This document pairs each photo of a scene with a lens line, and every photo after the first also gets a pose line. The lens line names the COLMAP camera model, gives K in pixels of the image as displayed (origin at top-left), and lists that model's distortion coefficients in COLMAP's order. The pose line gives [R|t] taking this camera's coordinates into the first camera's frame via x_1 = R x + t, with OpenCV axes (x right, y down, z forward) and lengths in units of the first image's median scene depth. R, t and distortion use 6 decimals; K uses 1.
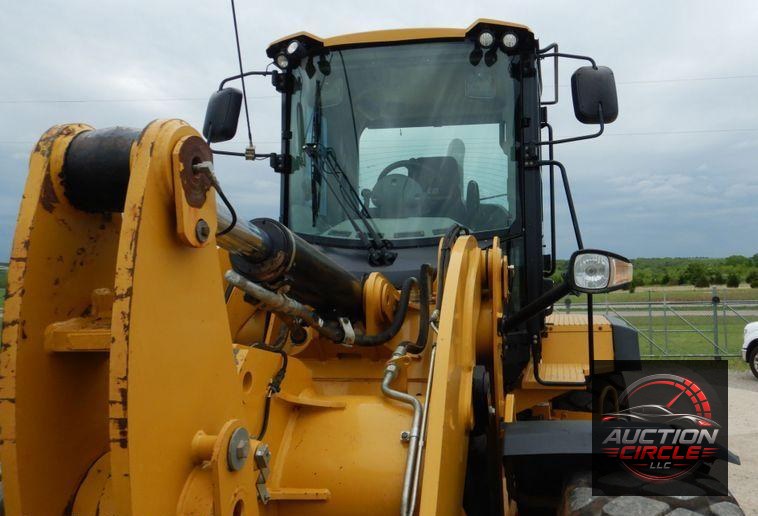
lens RADIAL K [[650.2, 0, 430.2], [0, 650.2, 207.4], [0, 0, 1]] dist [0.050540, 0.003643]
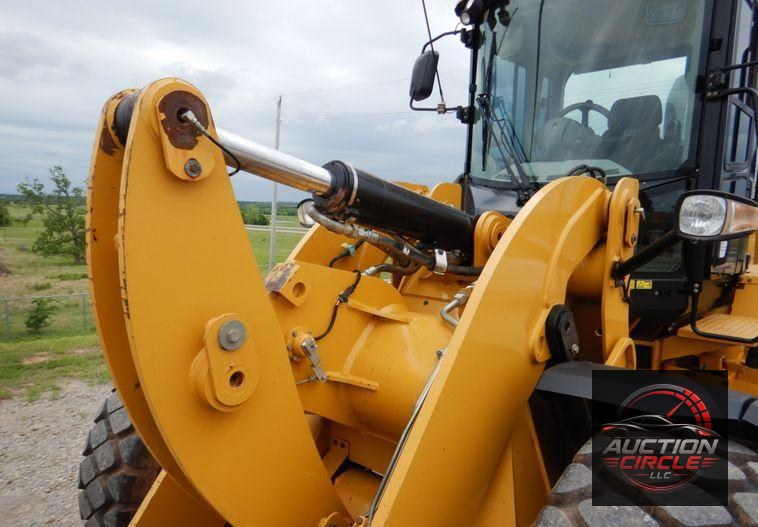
lens RADIAL K [[542.8, 0, 379.0], [0, 542.8, 263.5], [0, 0, 1]] dist [0.038136, -0.001437]
pose [[0.840264, 0.079342, -0.536340, 0.199196], [0.023214, 0.983062, 0.181795, 0.012406], [0.541680, -0.165207, 0.824190, 0.104931]]
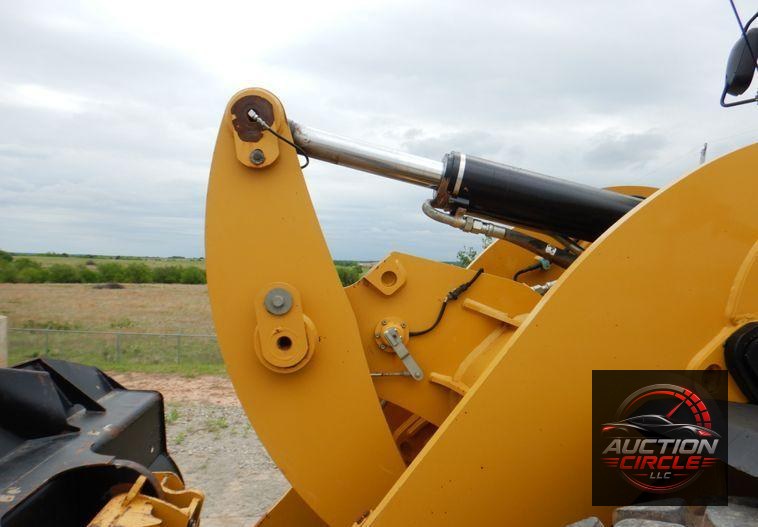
lens RADIAL K [[542.8, 0, 379.0], [0, 542.8, 263.5], [0, 0, 1]] dist [0.038136, -0.001437]
pose [[0.261040, 0.010788, -0.965268, 0.352699], [0.065981, 0.997400, 0.028991, 0.097850], [0.963070, -0.071258, 0.259649, 0.338482]]
